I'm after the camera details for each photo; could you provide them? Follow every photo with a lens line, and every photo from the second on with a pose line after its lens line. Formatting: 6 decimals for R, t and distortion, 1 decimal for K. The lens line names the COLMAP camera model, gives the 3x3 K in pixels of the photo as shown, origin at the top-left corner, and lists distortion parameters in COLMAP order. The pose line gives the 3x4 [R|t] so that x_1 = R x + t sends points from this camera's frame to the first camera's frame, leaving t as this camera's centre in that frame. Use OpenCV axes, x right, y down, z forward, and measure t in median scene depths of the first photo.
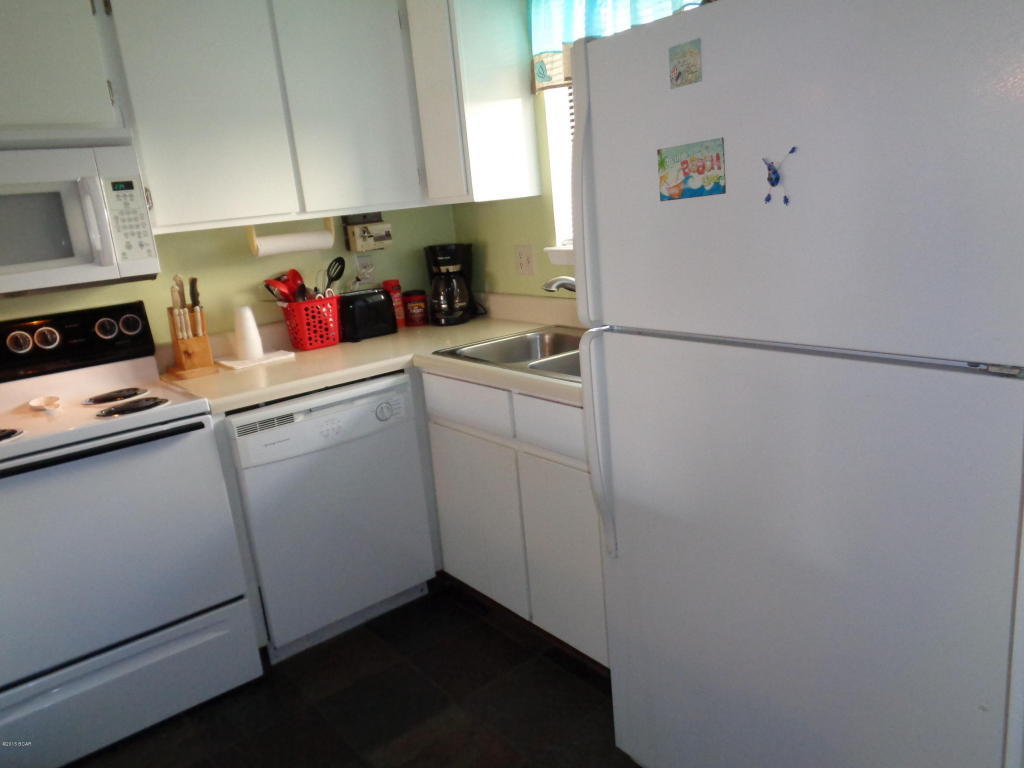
lens RADIAL K [[779.8, 0, 516.8], [0, 779.8, 384.0], [0, 0, 1]] dist [0.011861, -0.000145]
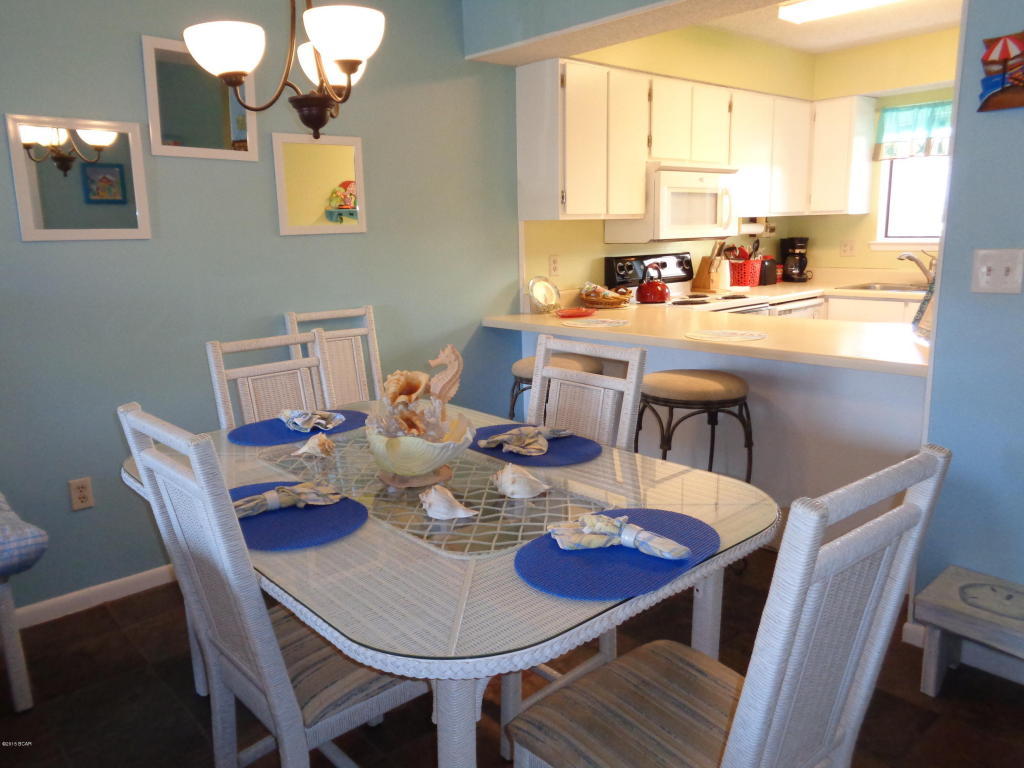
lens RADIAL K [[779.8, 0, 511.3], [0, 779.8, 382.7], [0, 0, 1]] dist [0.011861, -0.000145]
pose [[0.994379, 0.056392, 0.089612, -1.090551], [-0.052607, 0.997643, -0.044055, 0.328788], [-0.091886, 0.039093, 0.995002, -0.872462]]
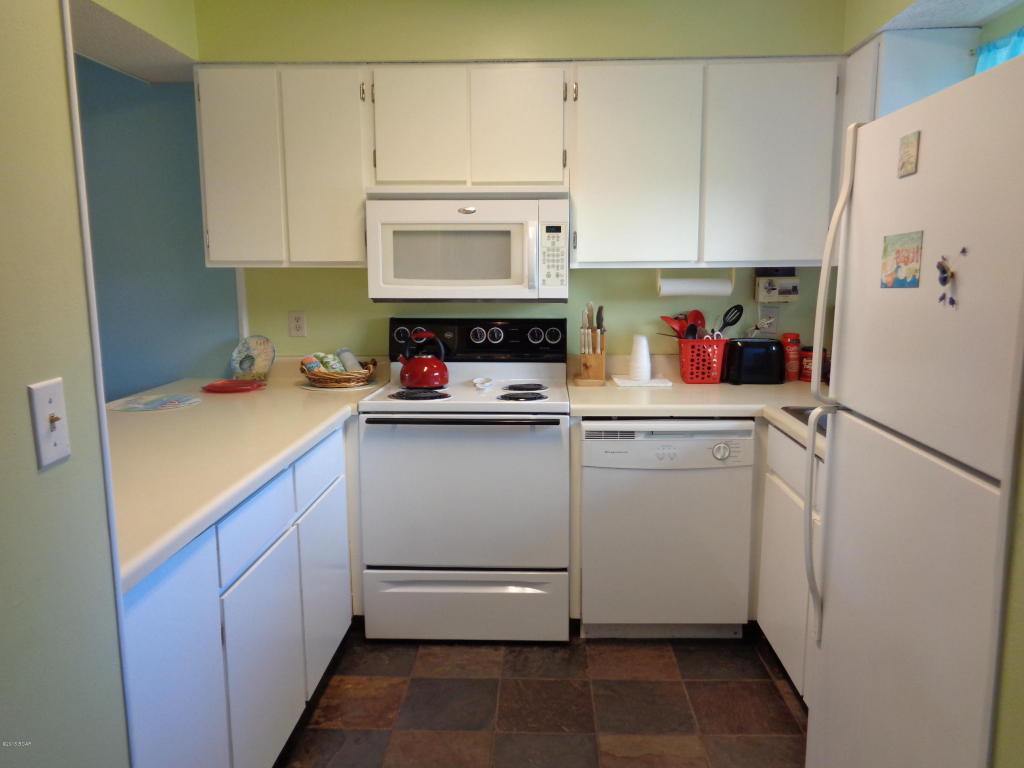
lens RADIAL K [[779.8, 0, 515.5], [0, 779.8, 383.1], [0, 0, 1]] dist [0.011861, -0.000145]
pose [[0.761000, 0.191191, -0.619939, 0.258755], [-0.220412, 0.974942, 0.030112, -0.025574], [0.610162, 0.113727, 0.784072, -0.020143]]
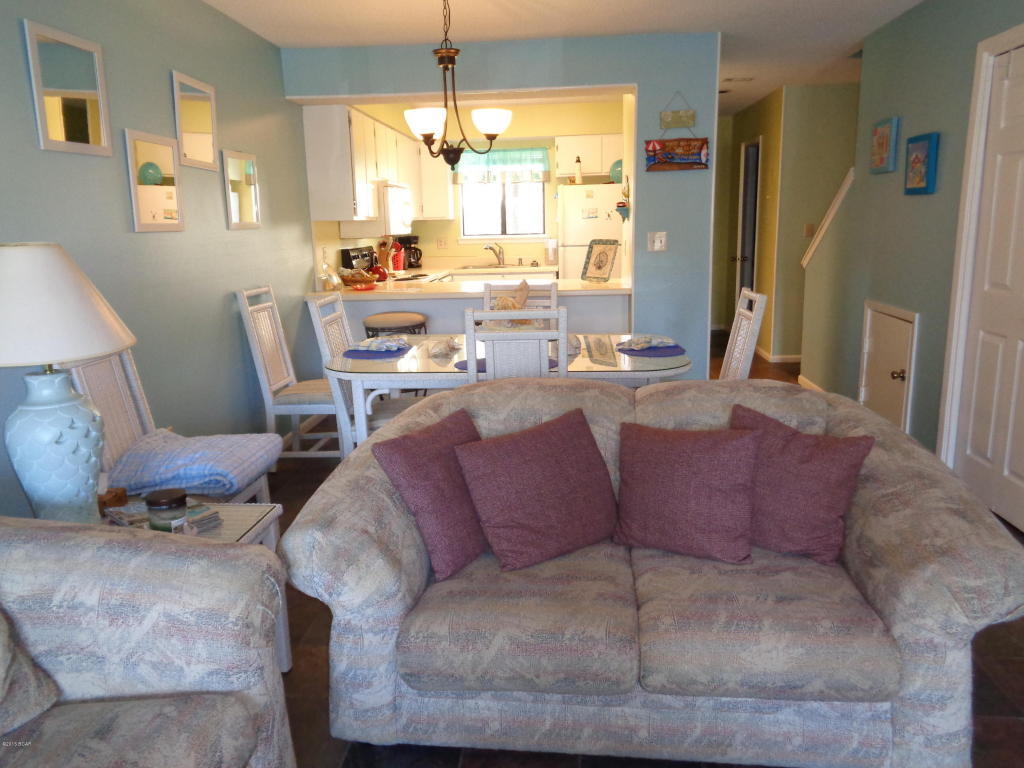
lens RADIAL K [[779.8, 0, 513.2], [0, 779.8, 382.4], [0, 0, 1]] dist [0.011861, -0.000145]
pose [[0.660540, -0.071545, 0.747374, -2.200195], [0.134415, 0.990635, -0.023966, 0.484090], [-0.738660, 0.116289, 0.663971, -1.053900]]
